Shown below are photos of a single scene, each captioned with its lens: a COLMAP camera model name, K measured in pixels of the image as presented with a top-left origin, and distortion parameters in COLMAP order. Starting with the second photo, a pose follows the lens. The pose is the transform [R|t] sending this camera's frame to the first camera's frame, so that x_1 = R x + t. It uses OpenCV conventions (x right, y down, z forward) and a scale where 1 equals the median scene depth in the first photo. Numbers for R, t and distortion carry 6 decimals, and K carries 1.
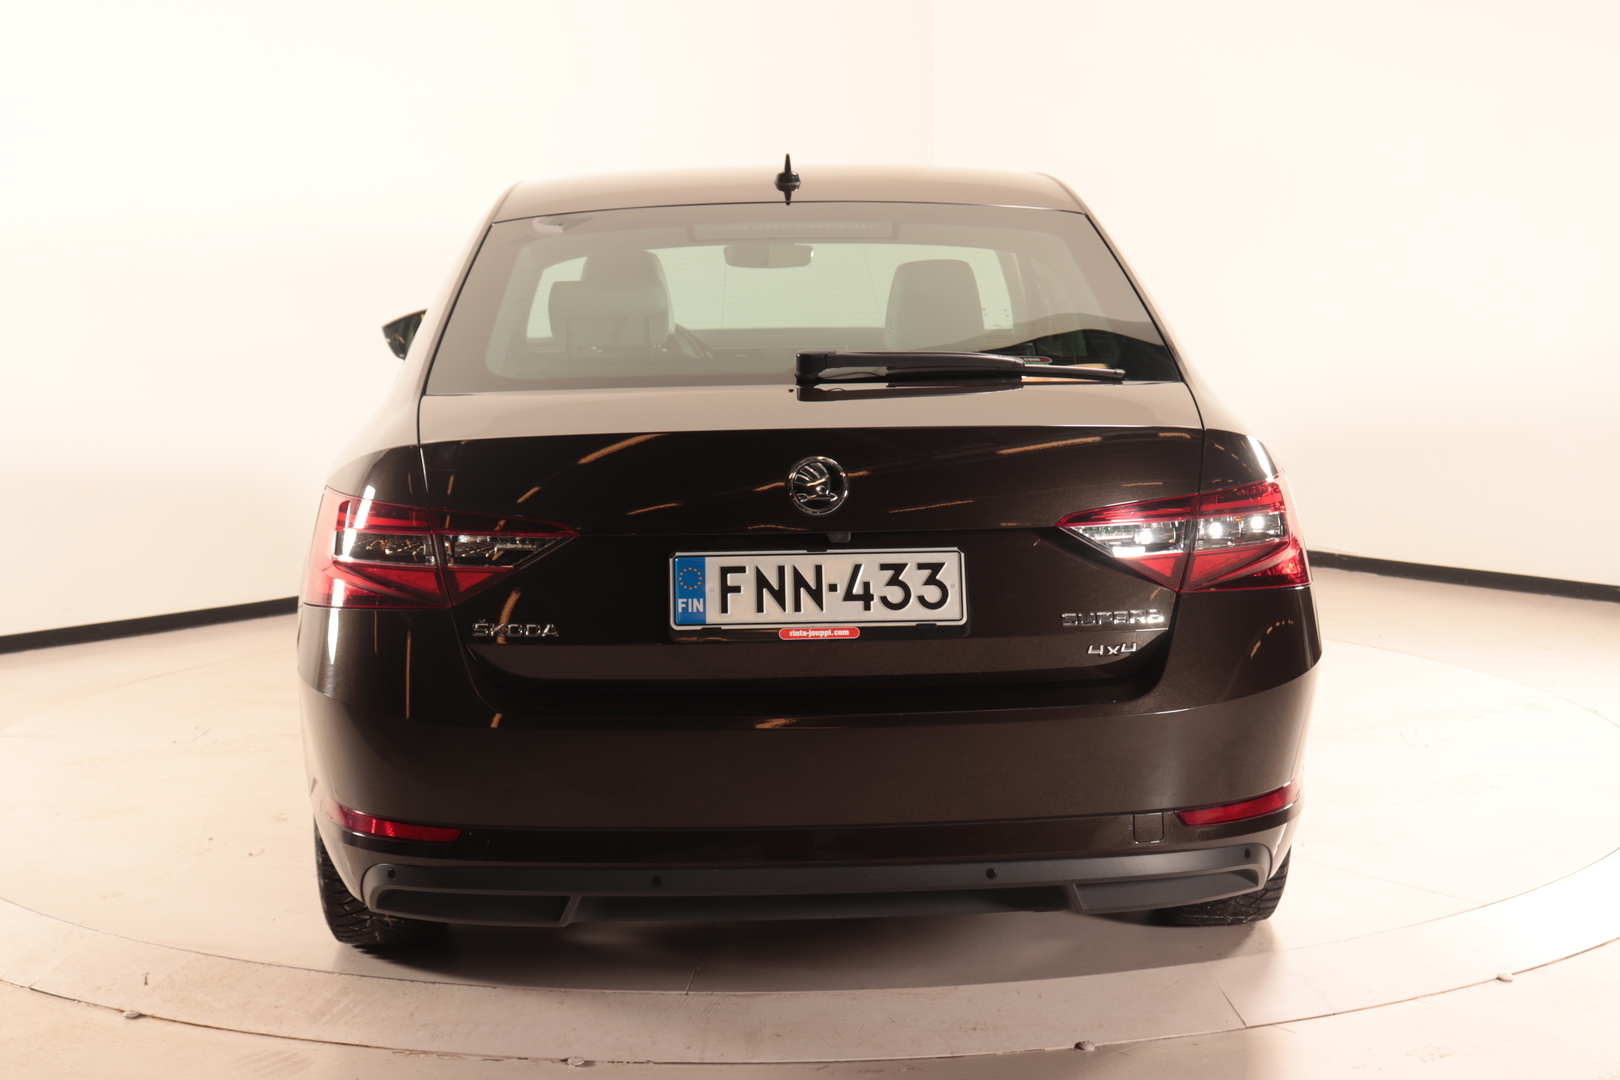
lens RADIAL K [[2674.2, 0, 809.6], [0, 2674.2, 536.6], [0, 0, 1]] dist [-0.047625, 0.000000]
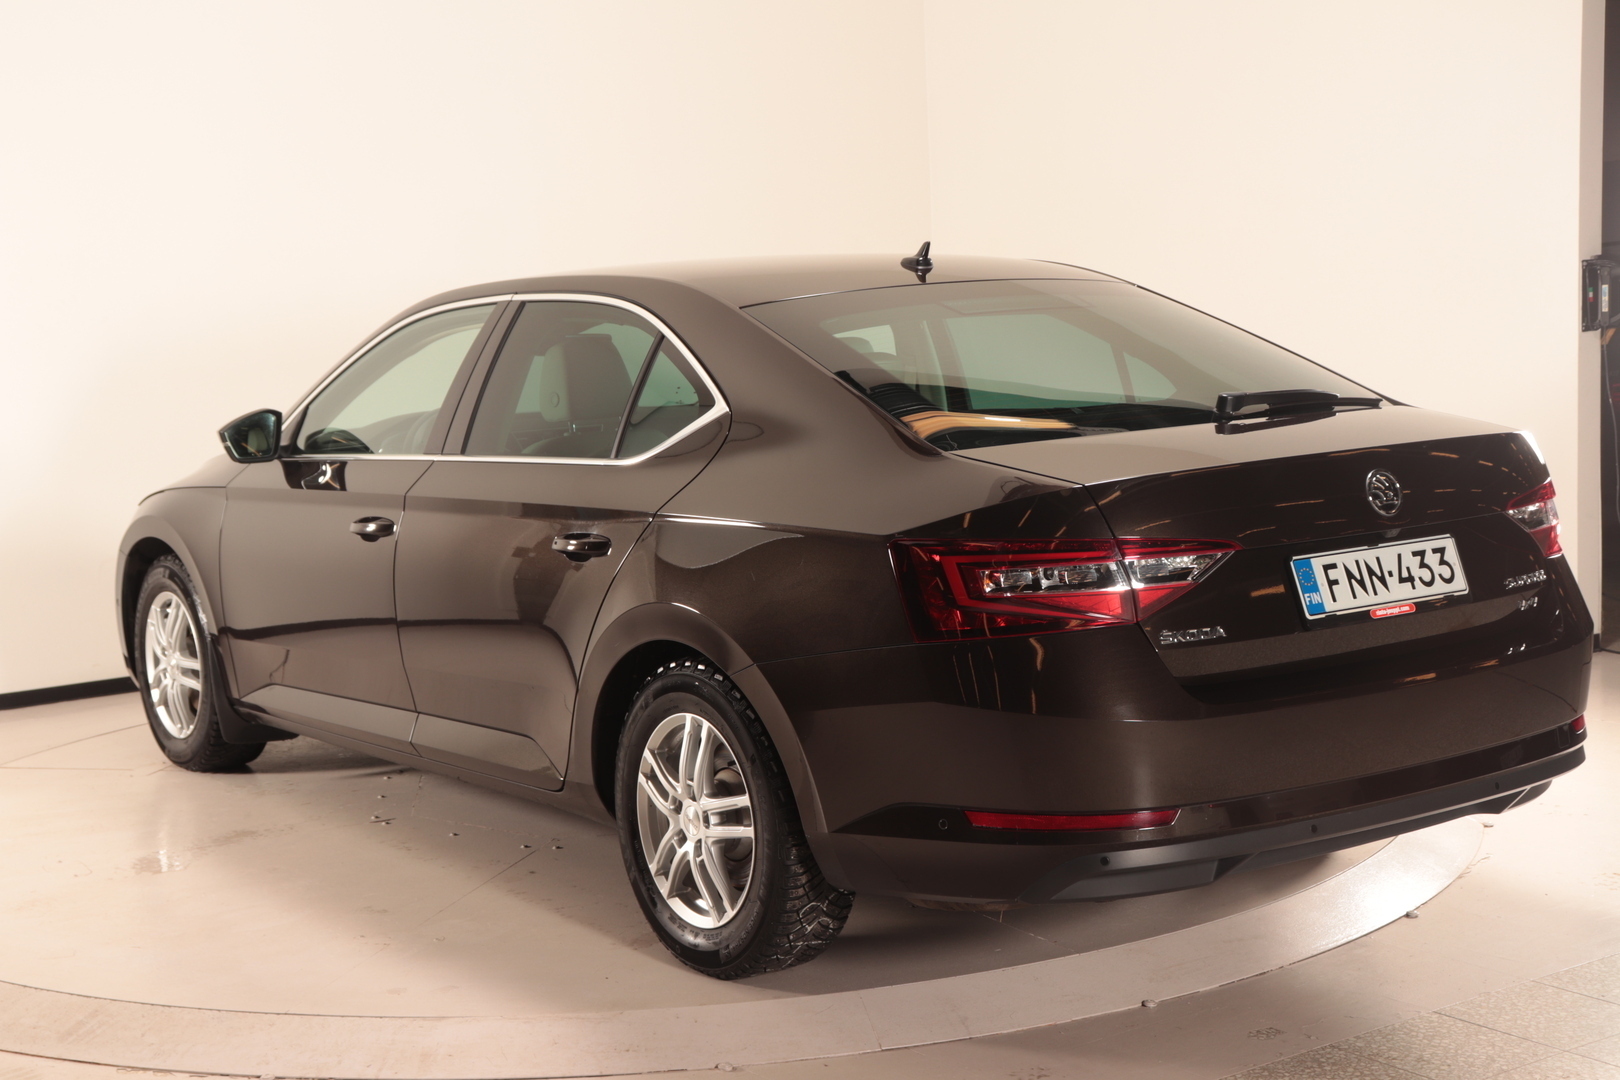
lens RADIAL K [[2348.4, 0, 809.6], [0, 2348.4, 541.9], [0, 0, 1]] dist [-0.044847, 0.000000]
pose [[0.839367, -0.081176, 0.537470, -0.805275], [0.098391, 0.995142, -0.003356, -0.018679], [-0.534586, 0.055699, 0.843276, 0.222067]]
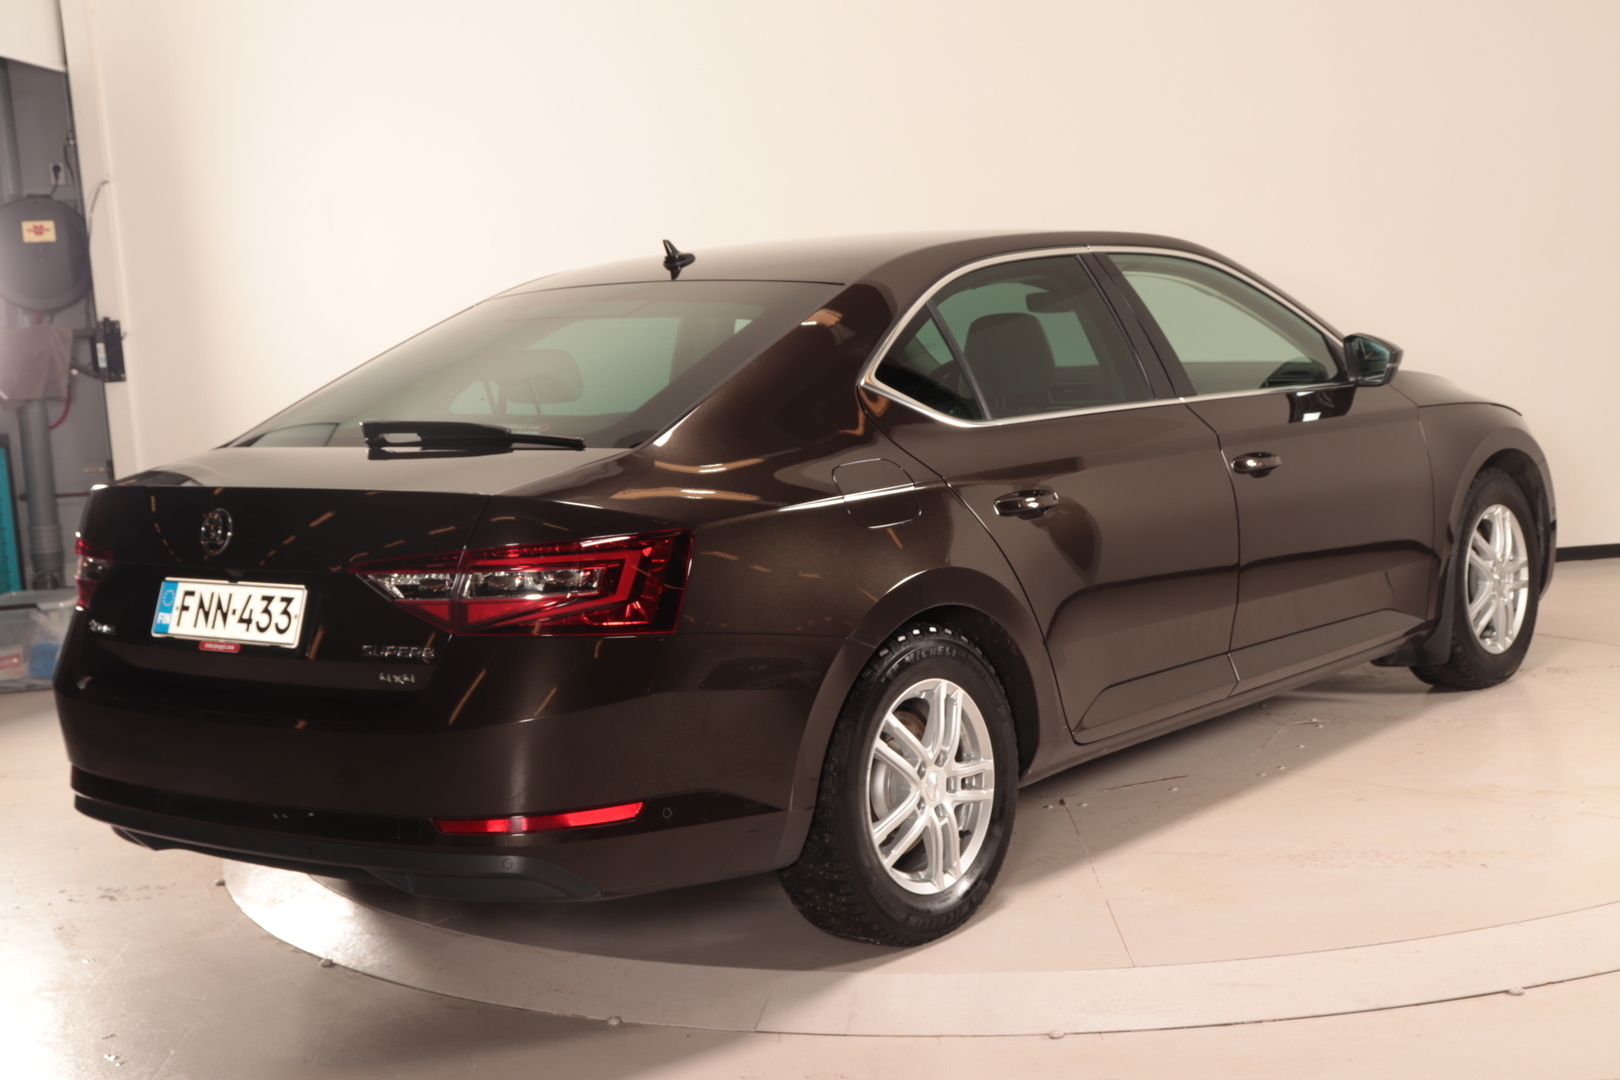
lens RADIAL K [[2490.4, 0, 809.4], [0, 2490.4, 542.0], [0, 0, 1]] dist [-0.041609, 0.000000]
pose [[0.767201, 0.044912, -0.639833, 0.978024], [-0.033645, 0.998990, 0.029780, -0.058929], [0.640524, -0.001321, 0.767937, 0.263800]]
